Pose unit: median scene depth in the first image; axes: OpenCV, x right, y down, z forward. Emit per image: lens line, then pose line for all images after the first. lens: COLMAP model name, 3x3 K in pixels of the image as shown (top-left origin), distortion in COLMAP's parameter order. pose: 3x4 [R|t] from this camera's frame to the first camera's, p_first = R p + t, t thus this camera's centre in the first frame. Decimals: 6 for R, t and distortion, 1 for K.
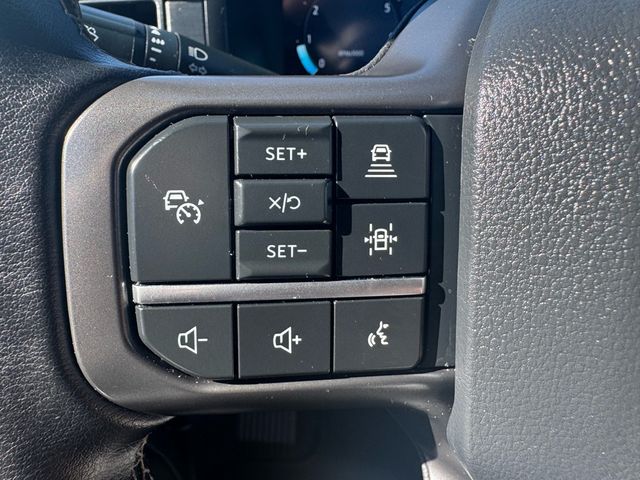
lens RADIAL K [[491.6, 0, 317.9], [0, 491.6, 241.1], [0, 0, 1]] dist [0.002649, 0.004640]
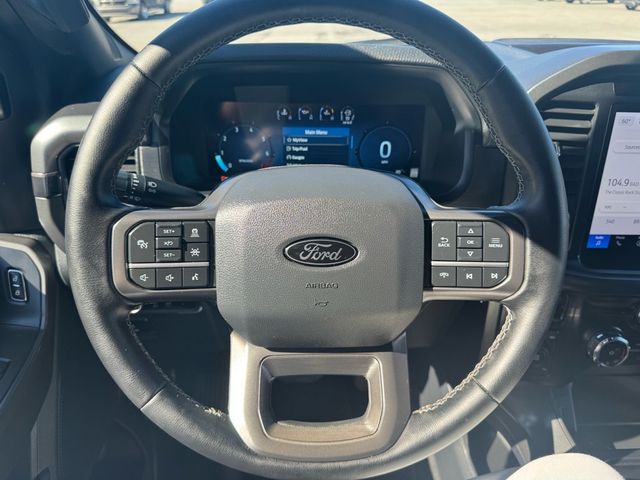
lens RADIAL K [[443.3, 0, 323.5], [0, 443.3, 242.4], [0, 0, 1]] dist [0.062756, -0.067533]
pose [[0.995367, -0.003265, 0.096092, 0.837217], [0.010692, 0.996983, -0.076877, 0.210180], [-0.095551, 0.077549, 0.992399, -2.744013]]
